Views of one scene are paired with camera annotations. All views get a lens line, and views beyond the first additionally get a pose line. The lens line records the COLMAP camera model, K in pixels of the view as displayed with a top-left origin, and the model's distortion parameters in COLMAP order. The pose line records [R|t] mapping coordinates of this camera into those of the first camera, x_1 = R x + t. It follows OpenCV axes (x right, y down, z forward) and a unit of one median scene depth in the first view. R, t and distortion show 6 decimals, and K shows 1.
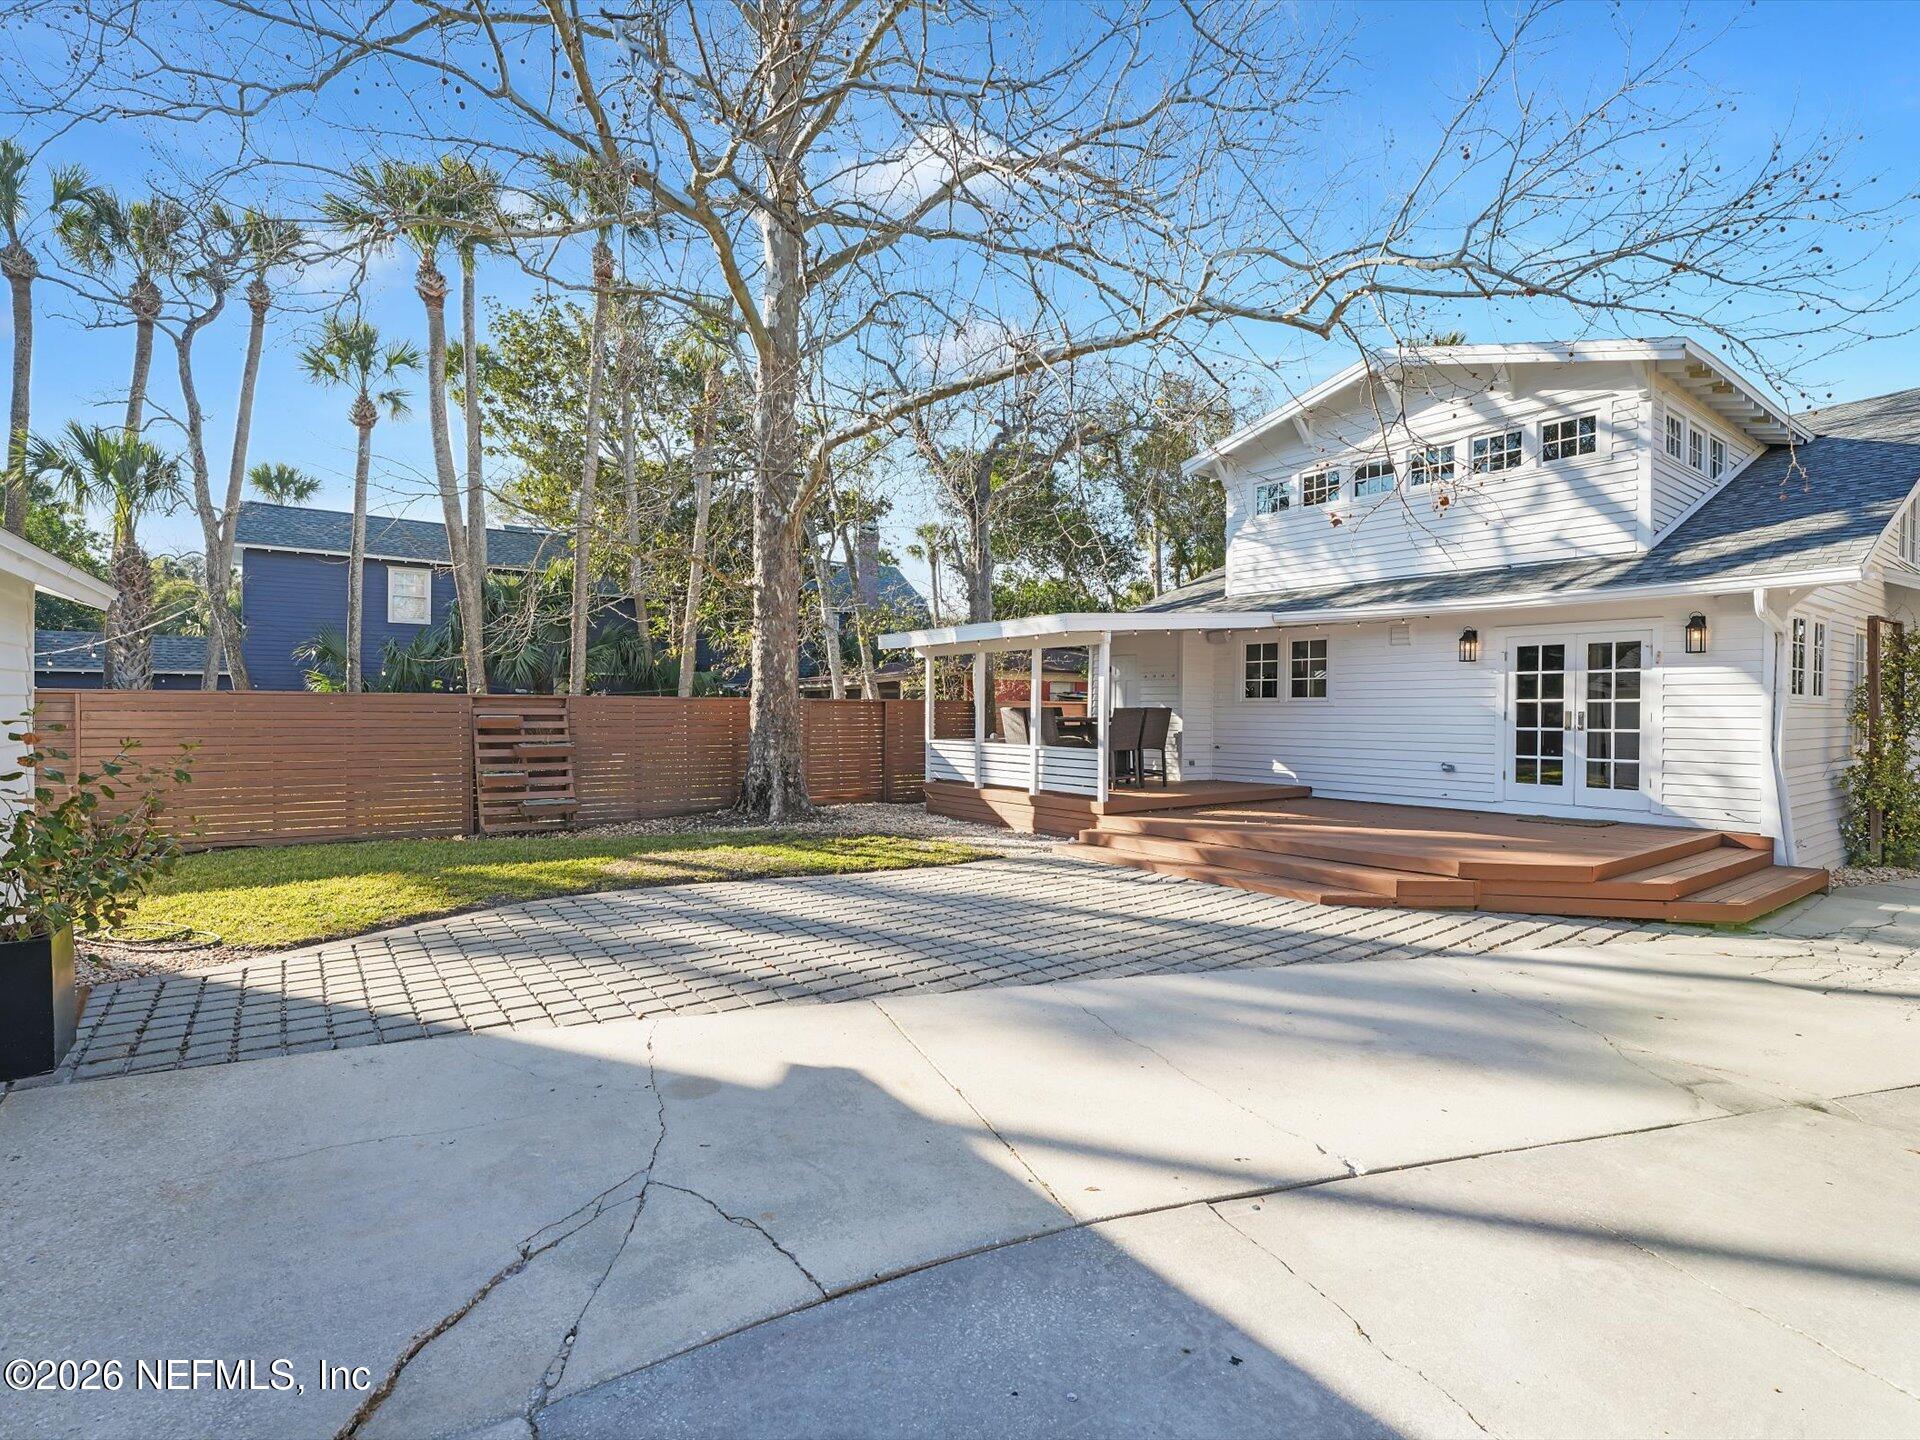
lens RADIAL K [[896.7, 0, 896.7], [0, 896.7, 726.2], [0, 0, 1]] dist [-0.029817, 0.004339]
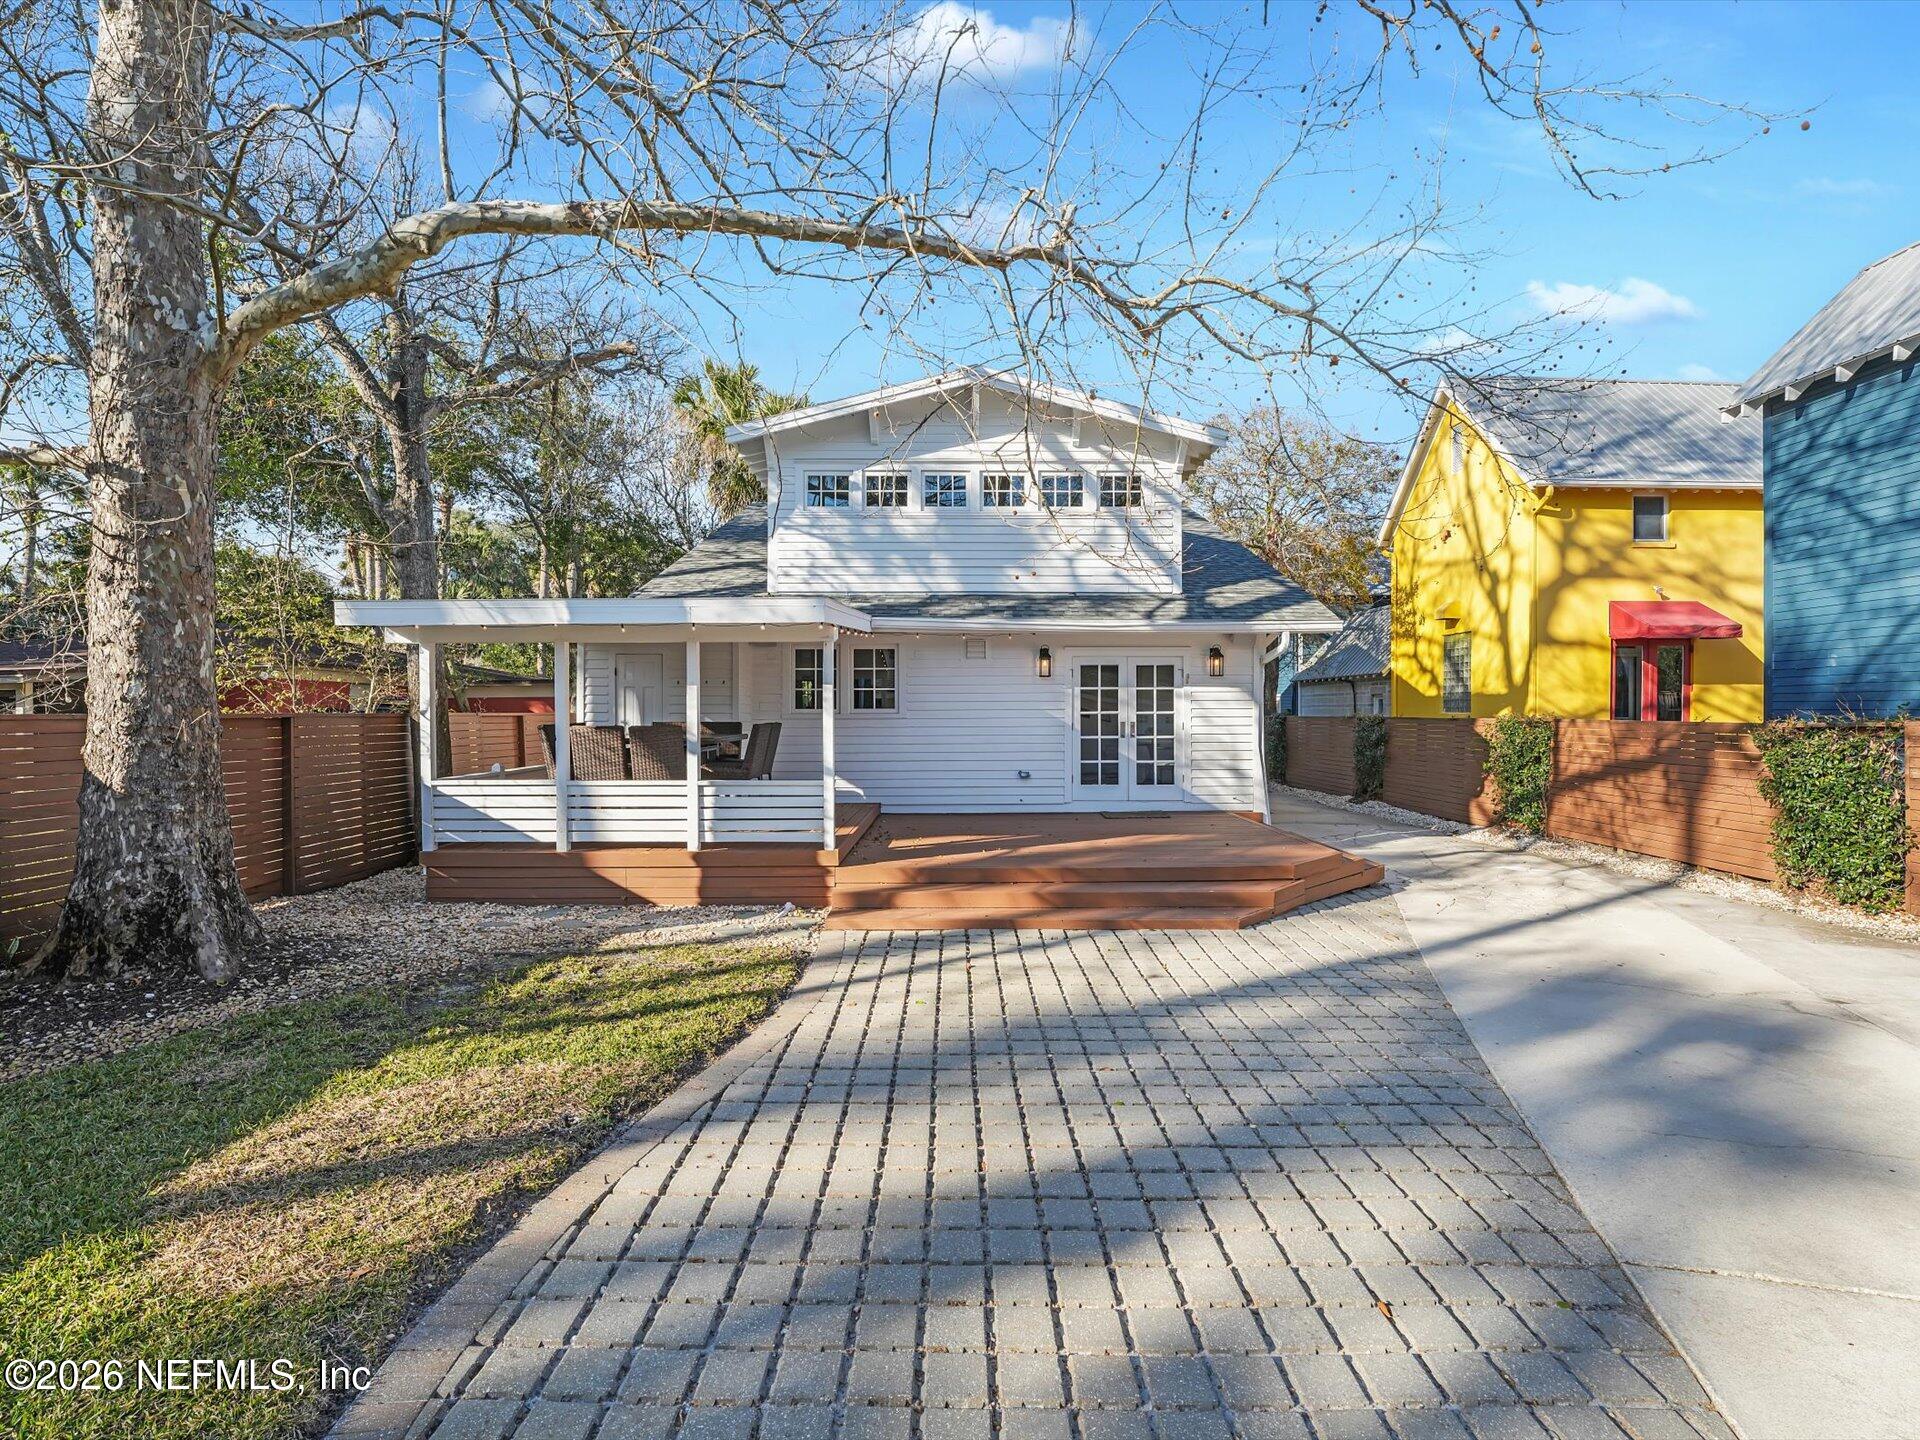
lens RADIAL K [[896.7, 0, 896.7], [0, 896.7, 726.2], [0, 0, 1]] dist [-0.029817, 0.004339]
pose [[0.565607, -0.019868, 0.824435, -0.372665], [0.022951, 0.999702, 0.008346, -0.025825], [-0.824355, 0.014201, 0.565895, 0.530719]]
